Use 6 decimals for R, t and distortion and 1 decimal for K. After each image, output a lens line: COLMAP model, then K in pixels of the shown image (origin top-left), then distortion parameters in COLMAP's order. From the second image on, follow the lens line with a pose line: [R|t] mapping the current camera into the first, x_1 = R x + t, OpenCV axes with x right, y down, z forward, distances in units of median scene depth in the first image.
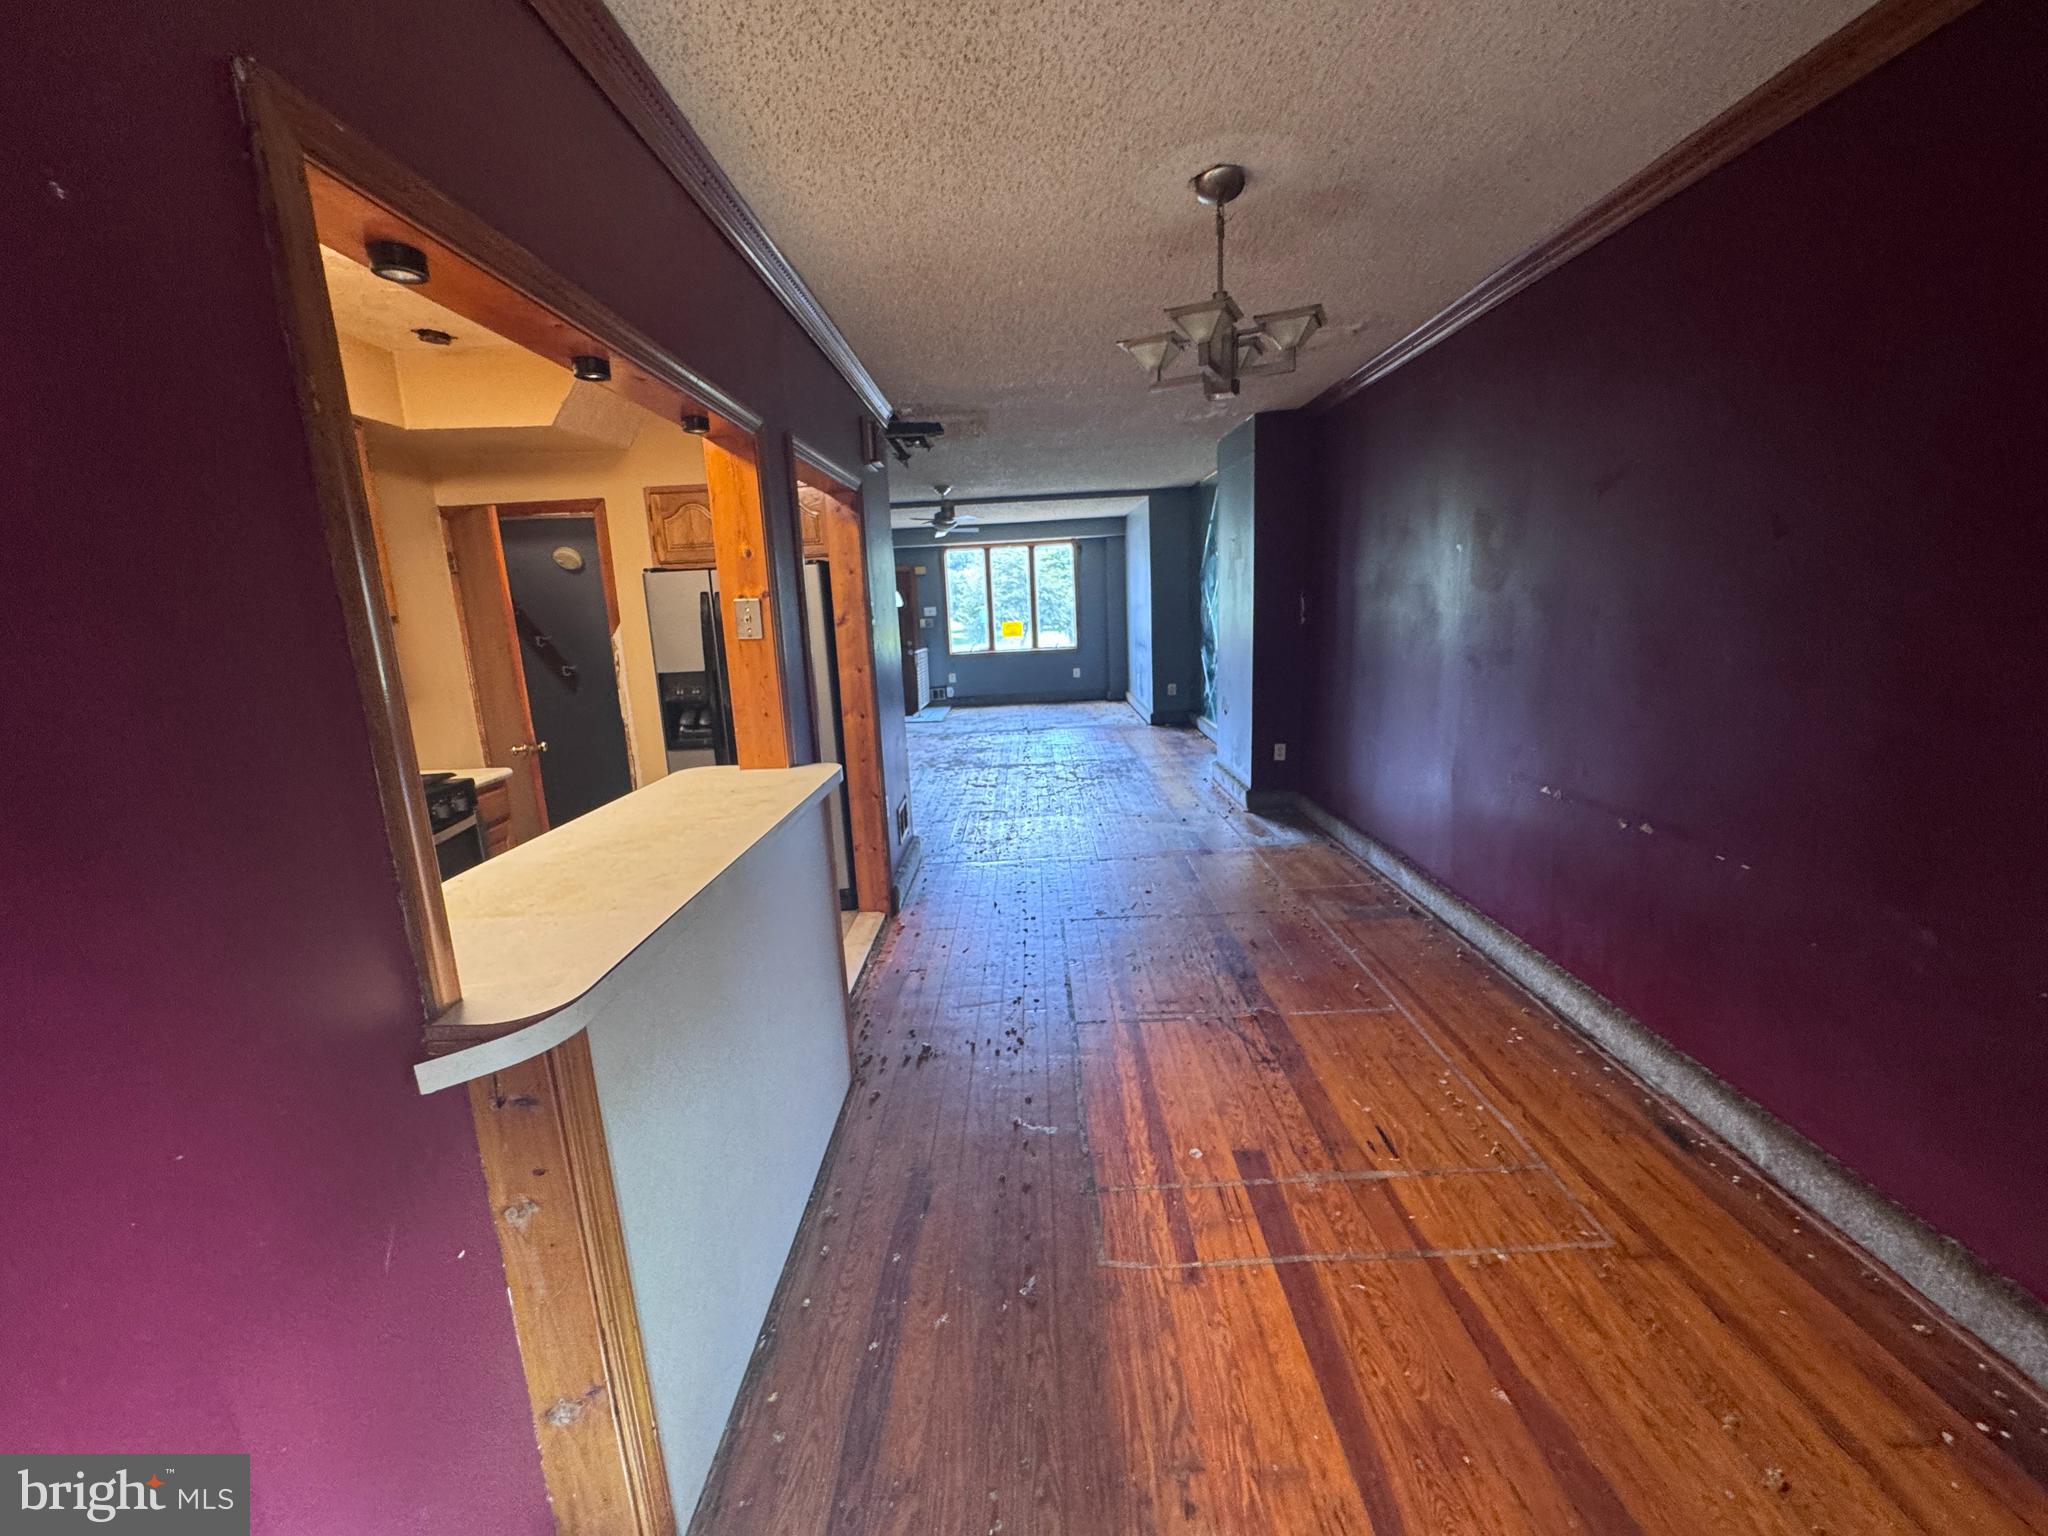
lens RADIAL K [[821.9, 0, 1019.4], [0, 821.9, 767.2], [0, 0, 1]] dist [-0.009931, 0.000890]
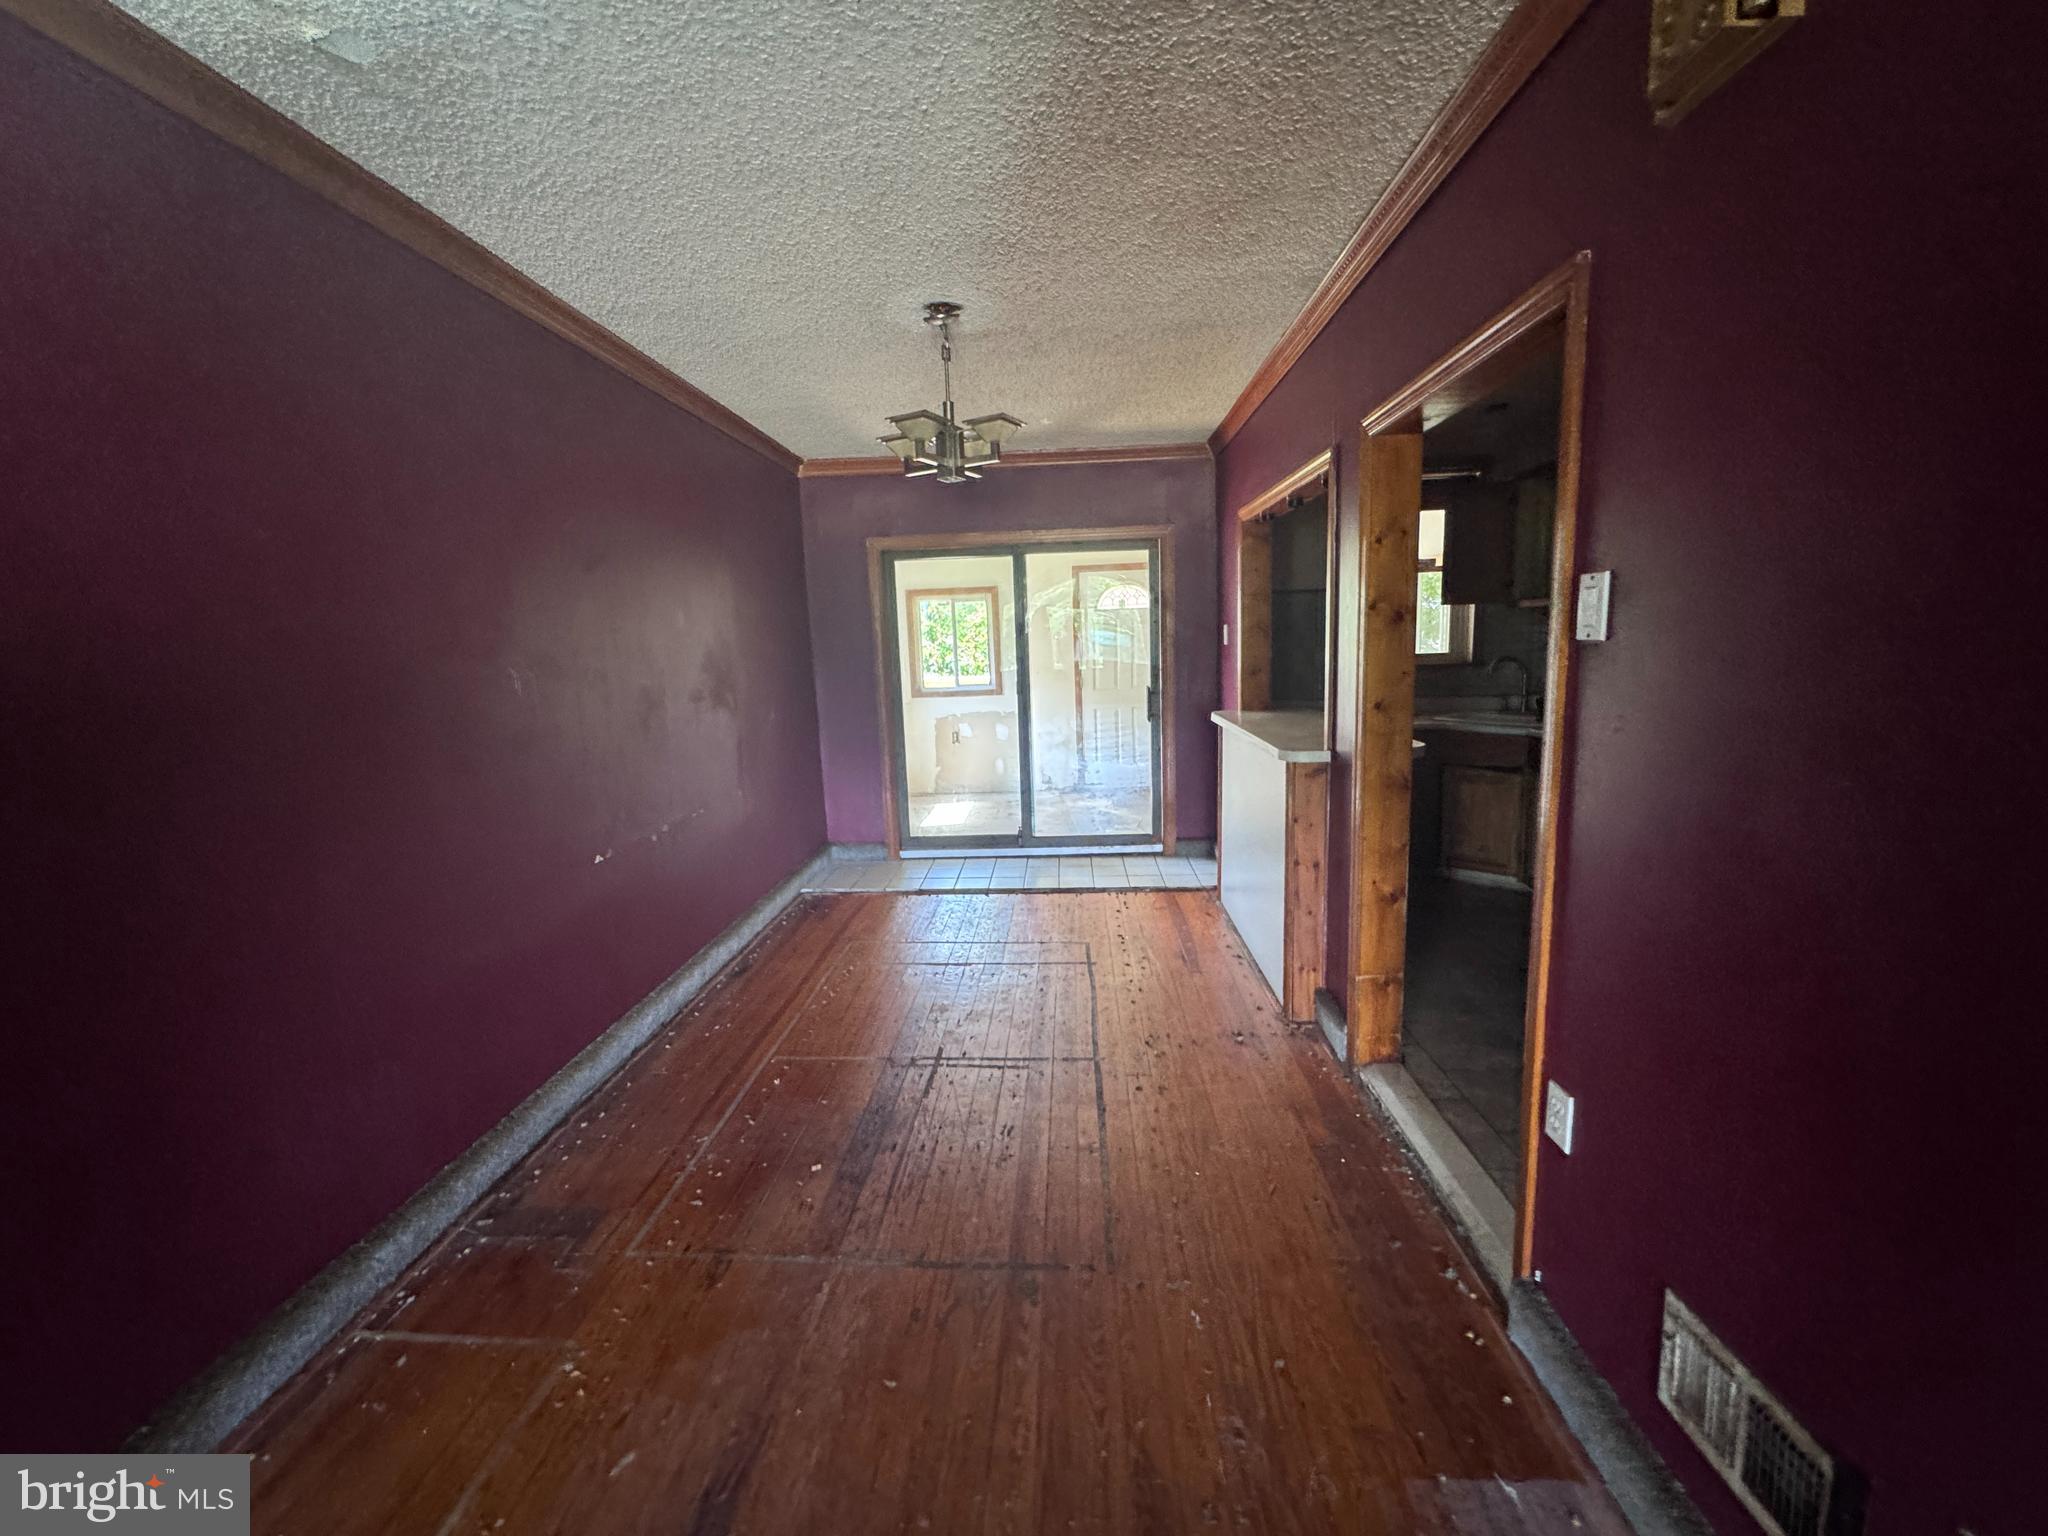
lens RADIAL K [[821.9, 0, 1019.4], [0, 821.9, 767.2], [0, 0, 1]] dist [-0.009931, 0.000890]
pose [[-0.994864, 0.077399, 0.065229, 0.020201], [0.095376, 0.932613, 0.348047, -0.104706], [-0.033895, 0.352481, -0.935205, 0.531181]]
